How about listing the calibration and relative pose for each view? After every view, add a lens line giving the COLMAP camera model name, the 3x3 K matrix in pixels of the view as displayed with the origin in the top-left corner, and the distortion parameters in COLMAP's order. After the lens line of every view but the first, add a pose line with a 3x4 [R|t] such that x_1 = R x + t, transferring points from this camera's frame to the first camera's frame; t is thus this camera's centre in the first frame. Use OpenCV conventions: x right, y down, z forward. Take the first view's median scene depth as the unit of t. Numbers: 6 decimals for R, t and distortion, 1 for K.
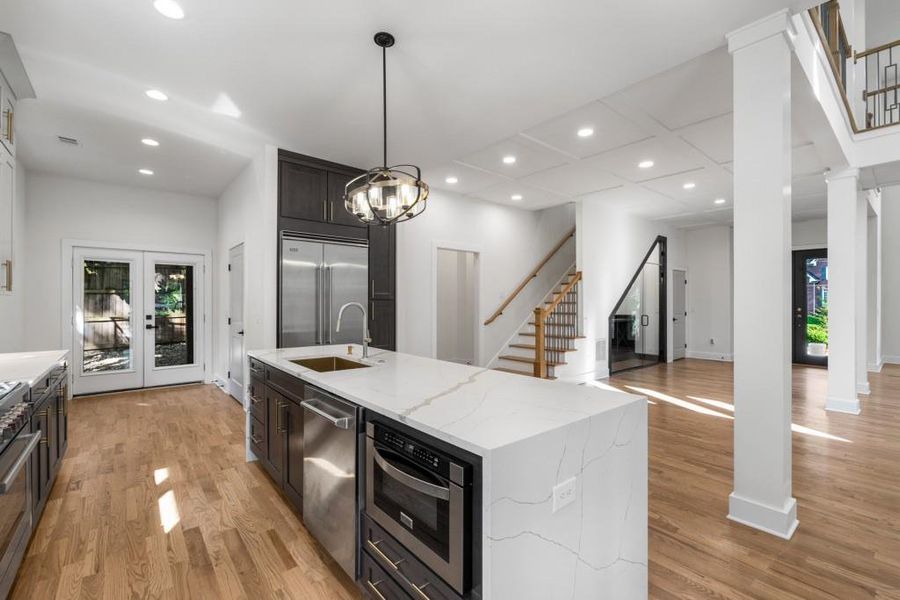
lens RADIAL K [[398.0, 0, 450.0], [0, 398.0, 300.0], [0, 0, 1]] dist [-0.000749, -0.000618]
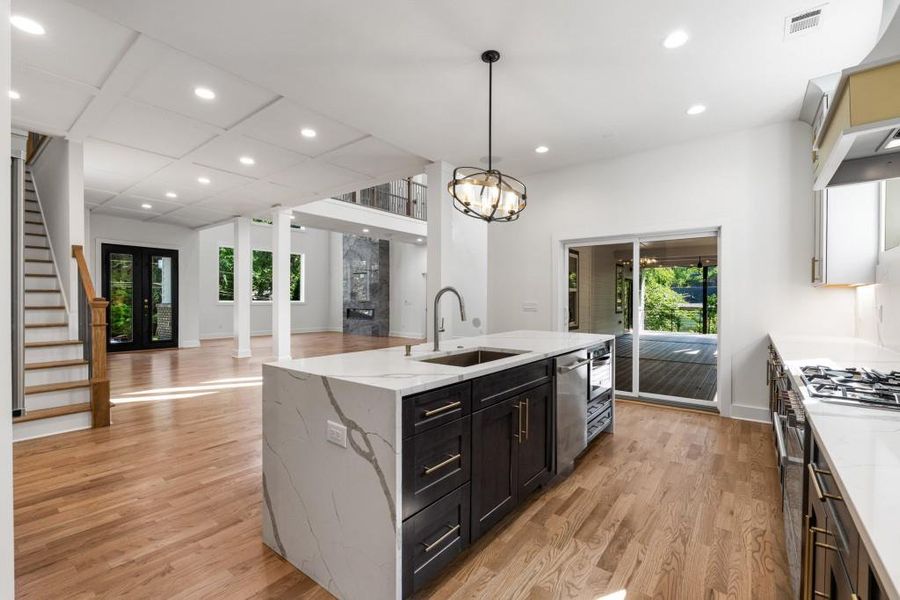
lens RADIAL K [[398.0, 0, 450.0], [0, 398.0, 300.0], [0, 0, 1]] dist [-0.000749, -0.000618]
pose [[-0.232493, -0.007006, 0.972573, -1.445977], [-0.004949, 0.999970, 0.006020, 0.038838], [-0.972585, -0.003414, -0.232521, 1.595413]]
